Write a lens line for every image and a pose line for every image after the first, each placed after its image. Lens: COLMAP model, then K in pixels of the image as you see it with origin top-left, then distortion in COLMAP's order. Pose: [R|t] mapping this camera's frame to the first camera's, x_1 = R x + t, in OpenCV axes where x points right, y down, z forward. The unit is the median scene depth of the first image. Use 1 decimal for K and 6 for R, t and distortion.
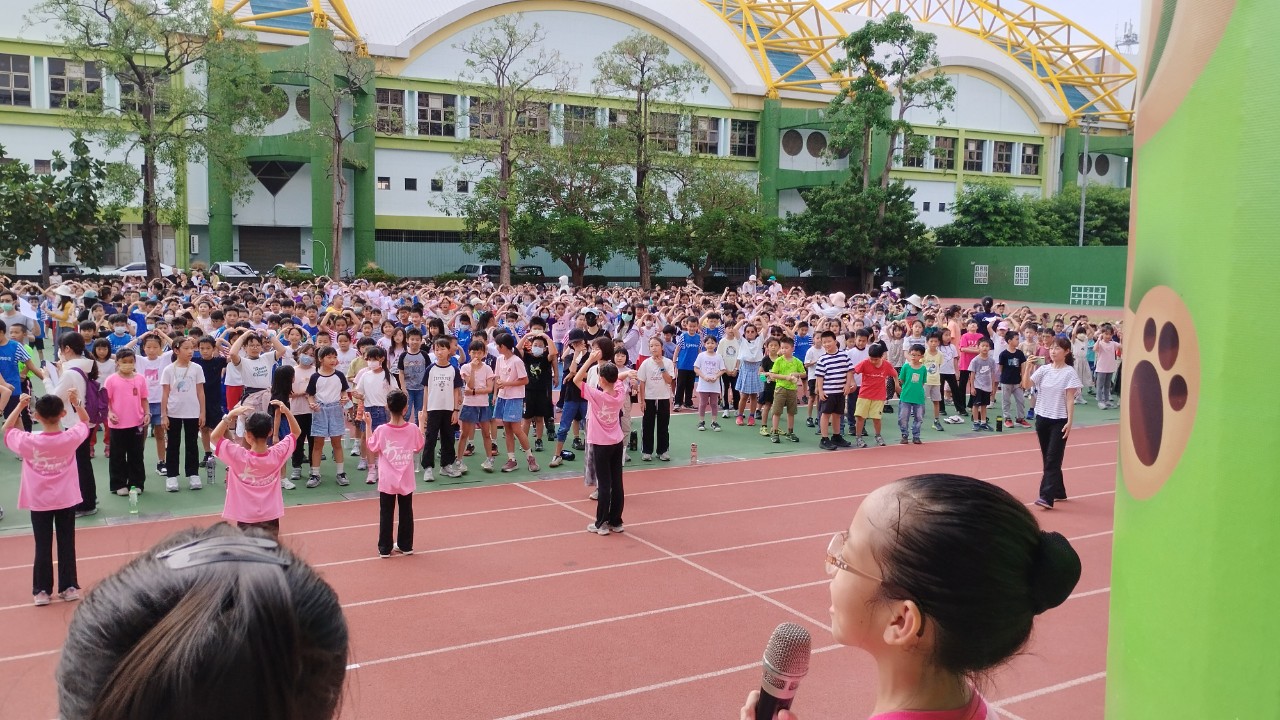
lens RADIAL K [[1088.2, 0, 641.7], [0, 1088.2, 356.0], [0, 0, 1]] dist [0.062626, -0.059516]
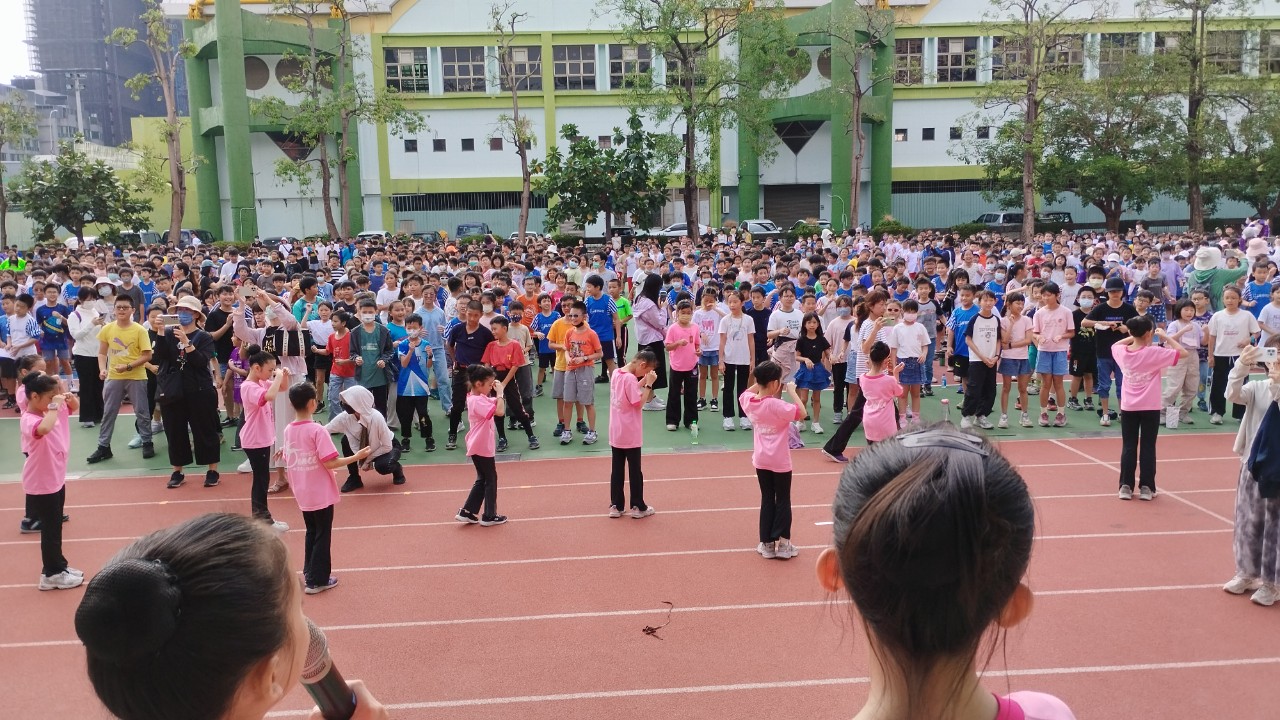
lens RADIAL K [[1086.0, 0, 641.1], [0, 1086.0, 354.0], [0, 0, 1]] dist [0.069164, -0.083078]
pose [[0.896234, 0.023011, -0.442985, -0.002454], [-0.004577, 0.999080, 0.042637, 0.000237], [0.443559, -0.036185, 0.895514, -0.005035]]
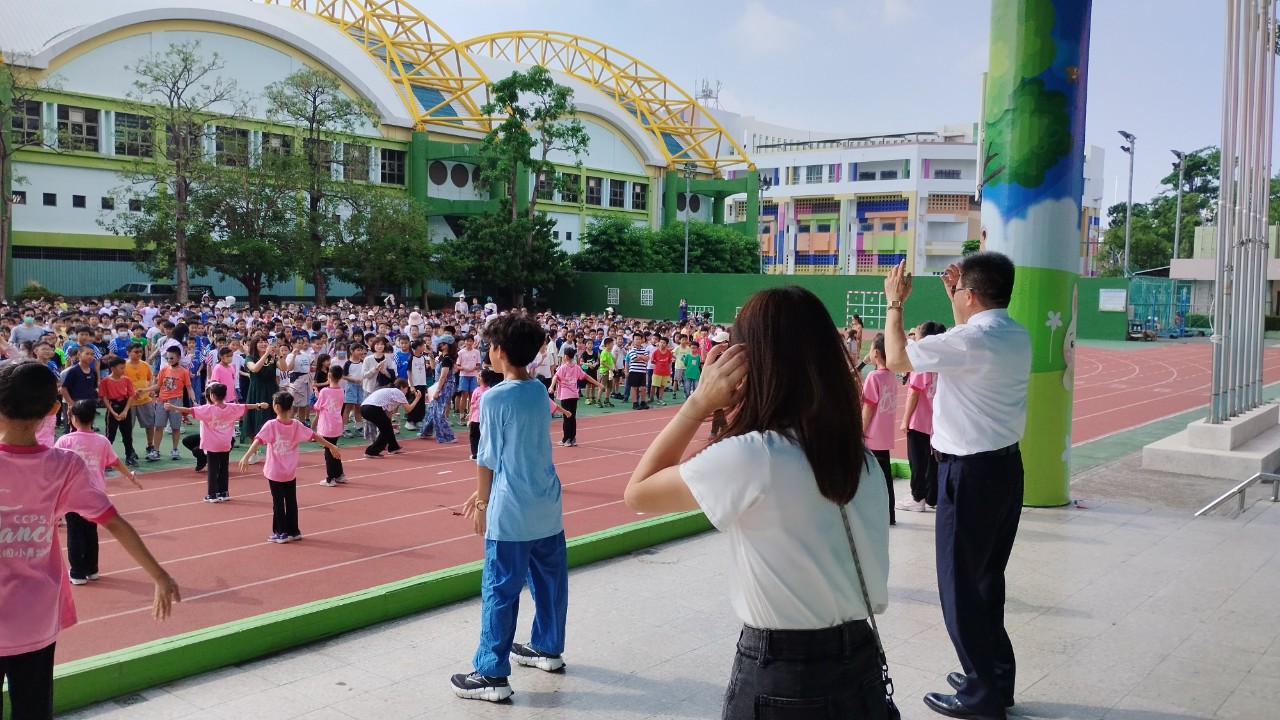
lens RADIAL K [[1105.5, 0, 650.1], [0, 1105.5, 350.3], [0, 0, 1]] dist [0.069166, -0.079038]
pose [[0.929610, -0.014955, 0.368241, -0.089207], [0.024103, 0.999504, -0.020253, 0.007851], [-0.367755, 0.027703, 0.929510, -0.106679]]
